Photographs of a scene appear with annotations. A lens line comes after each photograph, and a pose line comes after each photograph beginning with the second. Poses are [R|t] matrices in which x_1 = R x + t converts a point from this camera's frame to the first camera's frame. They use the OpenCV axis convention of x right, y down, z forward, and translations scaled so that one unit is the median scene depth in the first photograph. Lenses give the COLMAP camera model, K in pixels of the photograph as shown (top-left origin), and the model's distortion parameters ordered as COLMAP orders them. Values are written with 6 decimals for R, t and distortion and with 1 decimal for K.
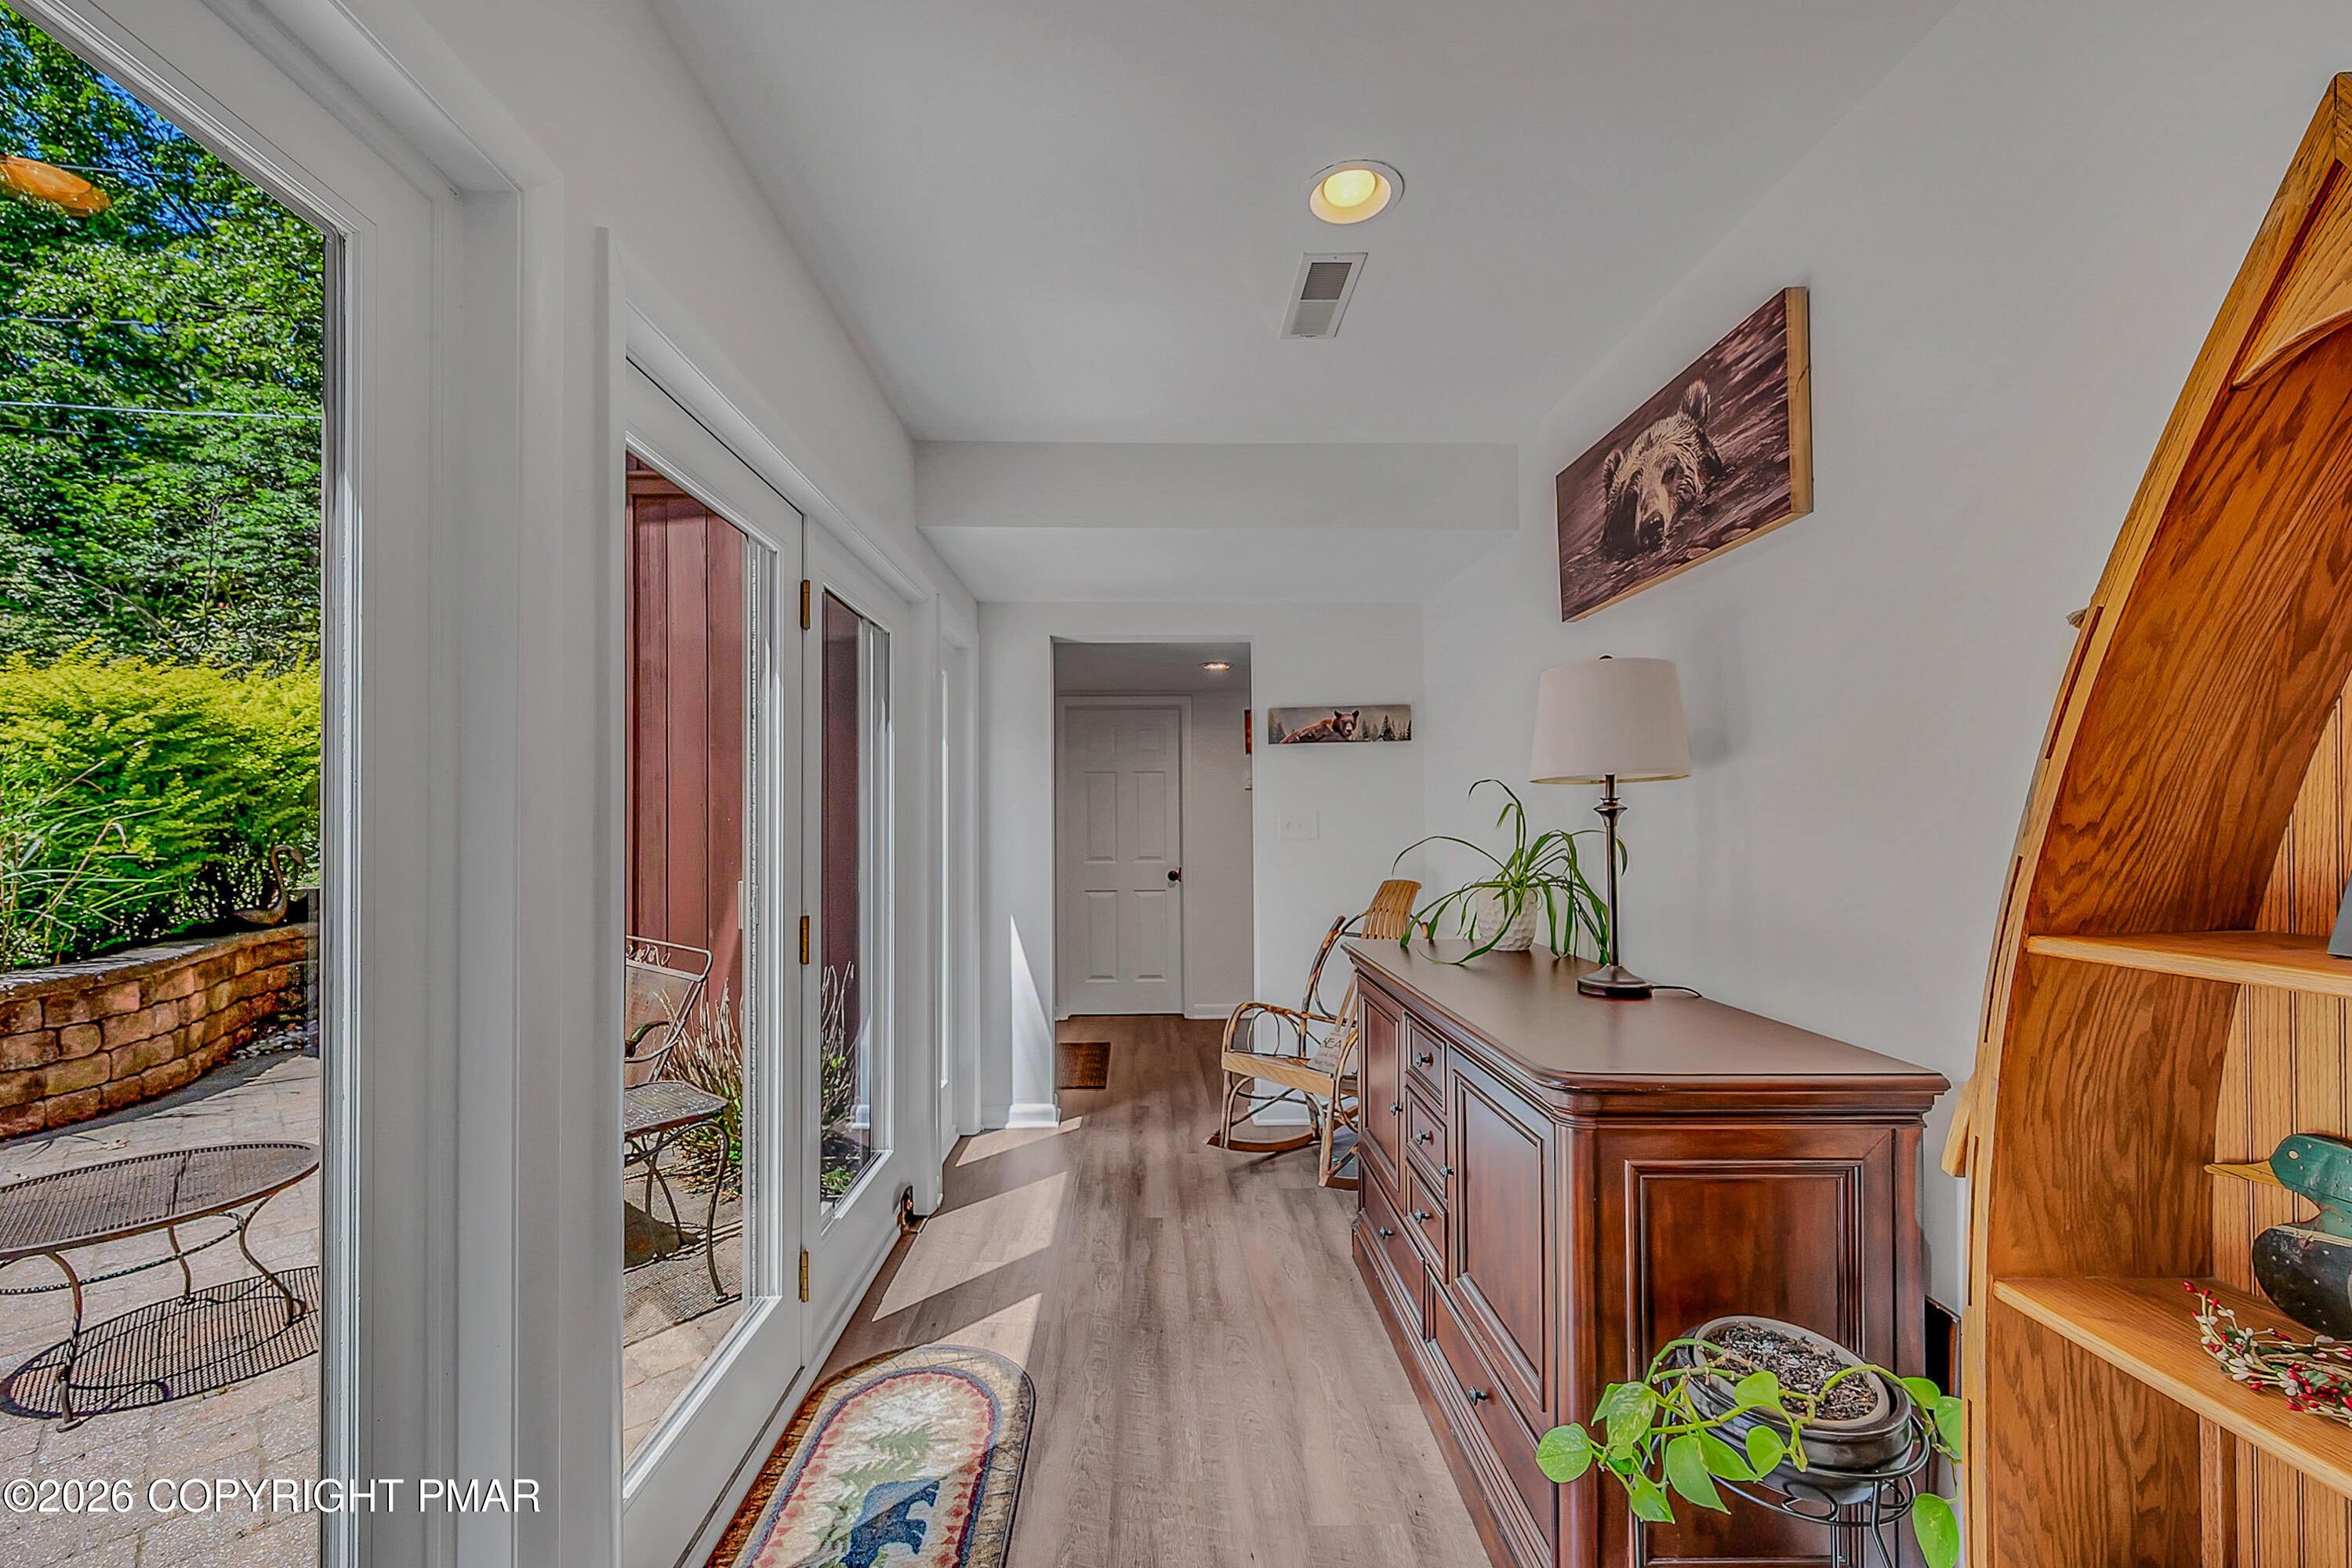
lens RADIAL K [[967.2, 0, 1173.3], [0, 967.2, 808.3], [0, 0, 1]] dist [-0.002152, -0.000262]
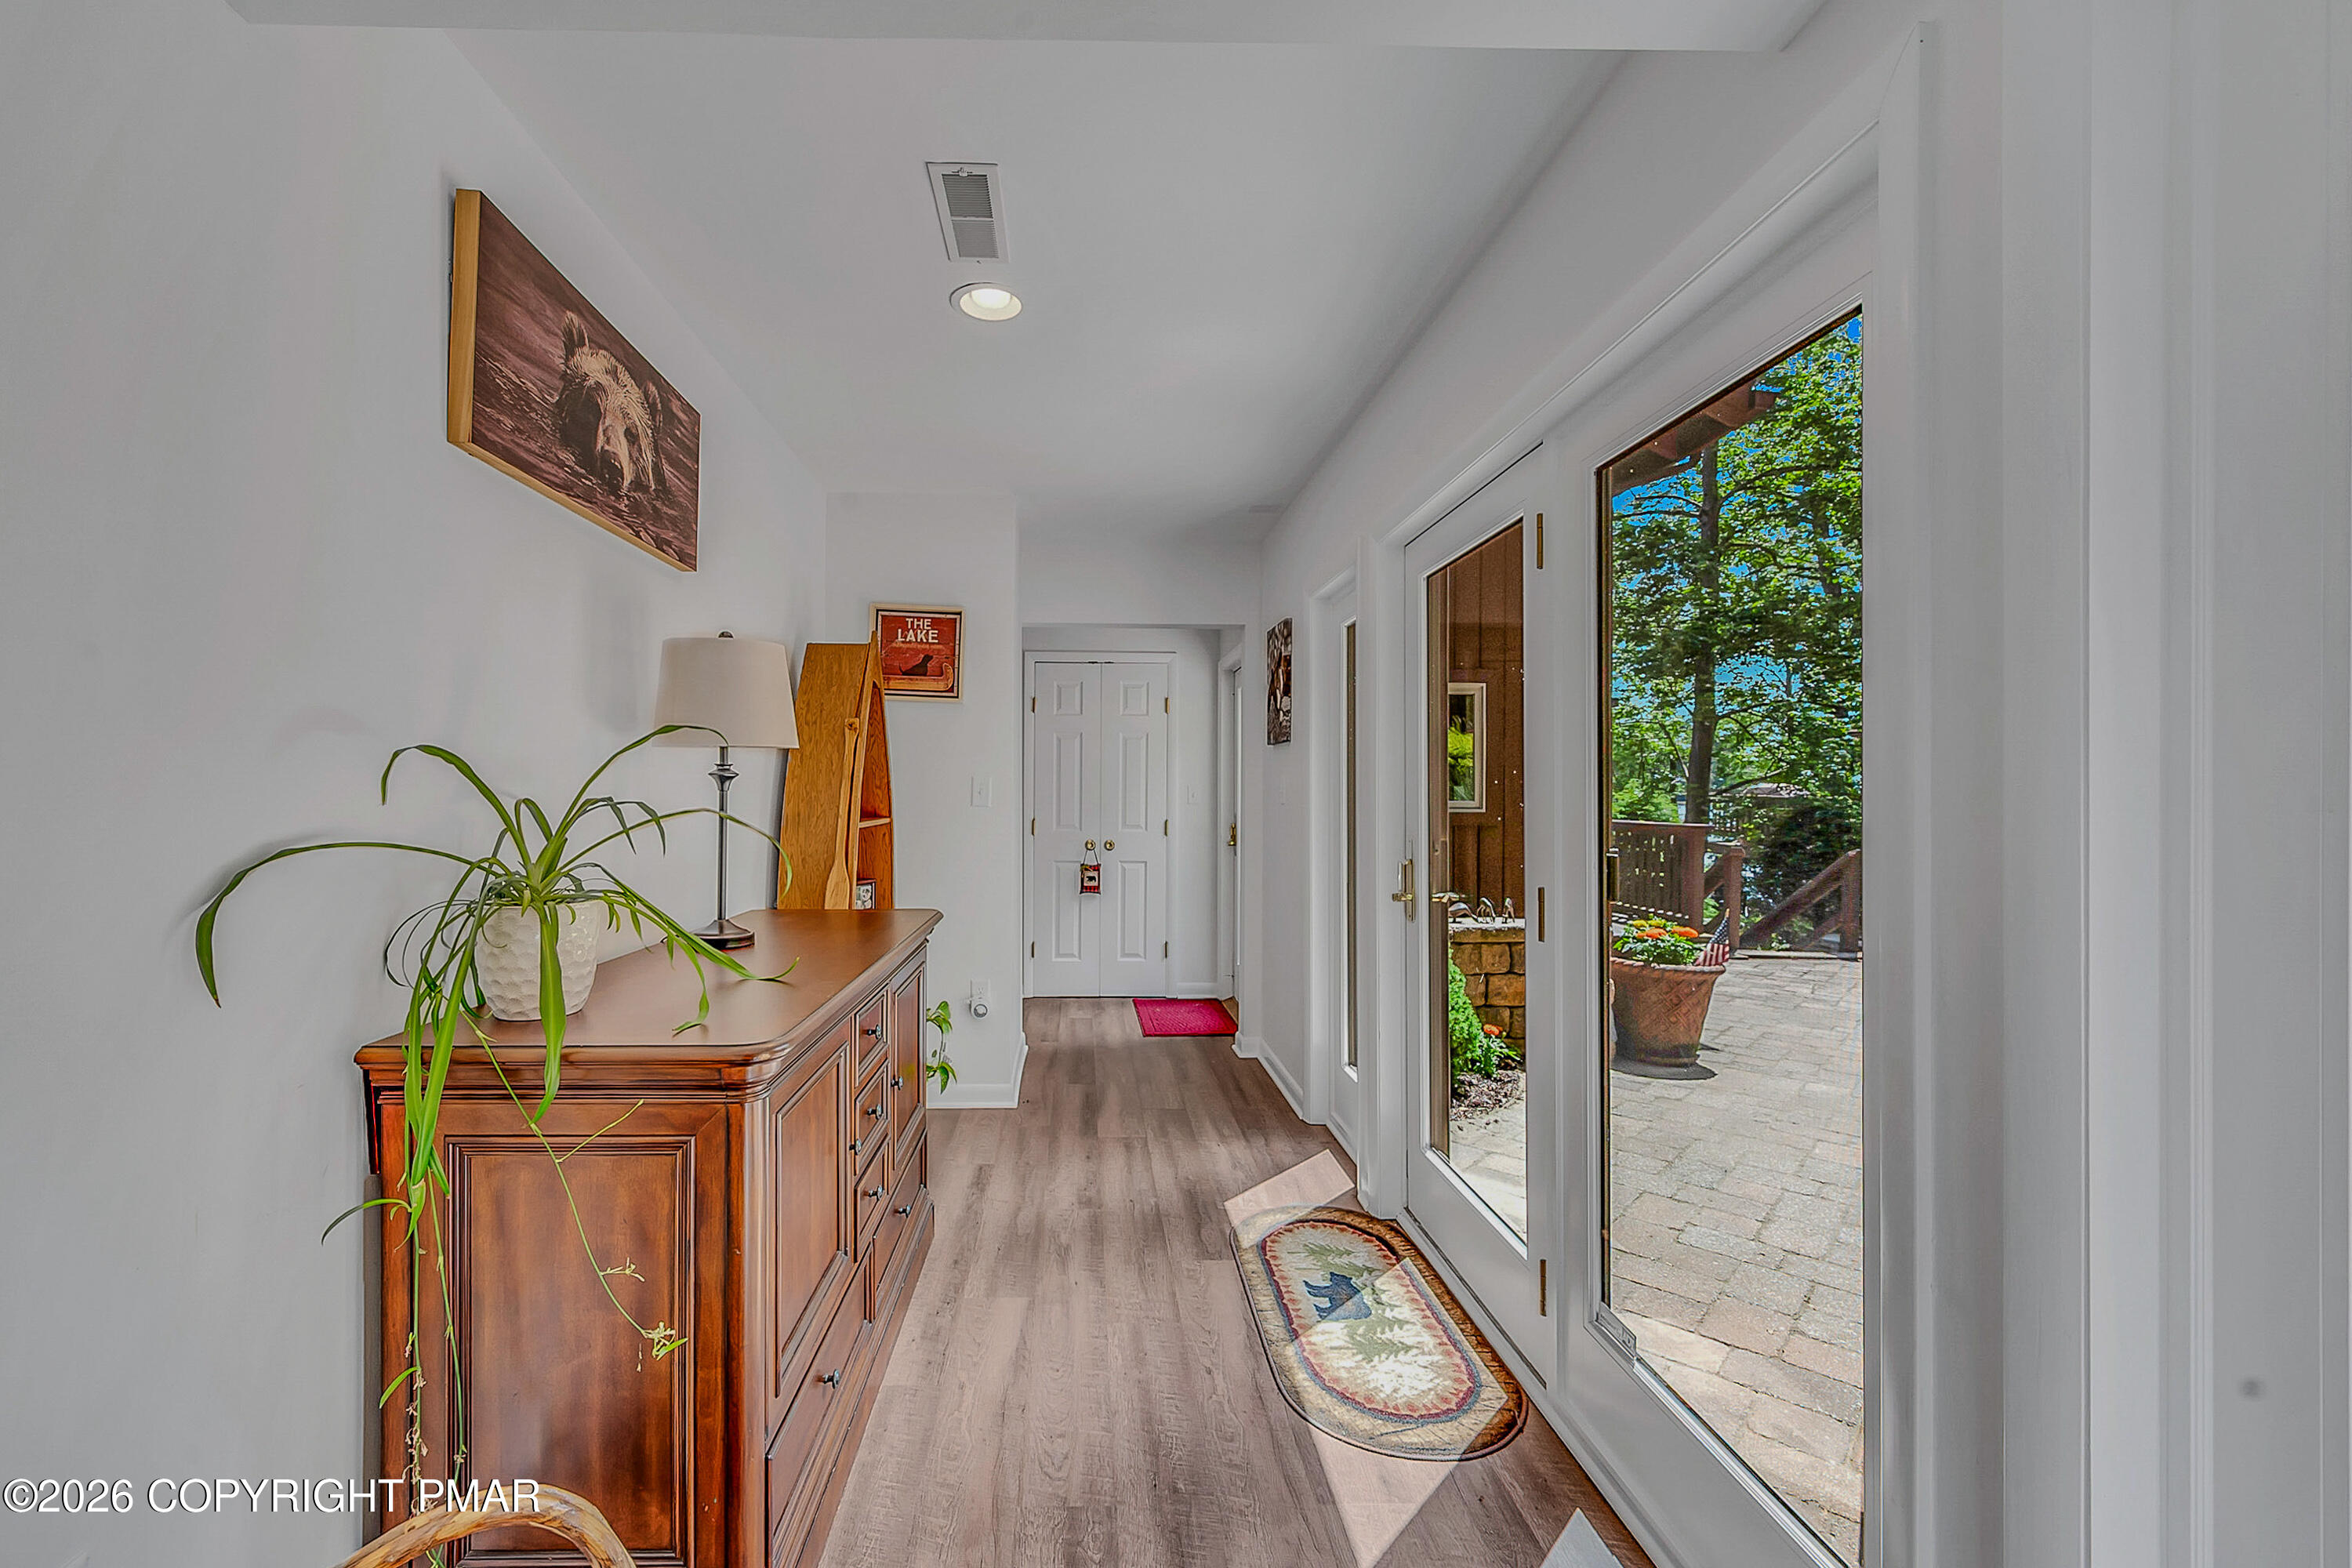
lens RADIAL K [[967.2, 0, 1173.3], [0, 967.2, 808.3], [0, 0, 1]] dist [-0.002152, -0.000262]
pose [[-0.997938, 0.005246, -0.063973, 0.020734], [0.005559, 0.999973, -0.004727, 0.046218], [0.063947, -0.005073, -0.997940, 2.107987]]
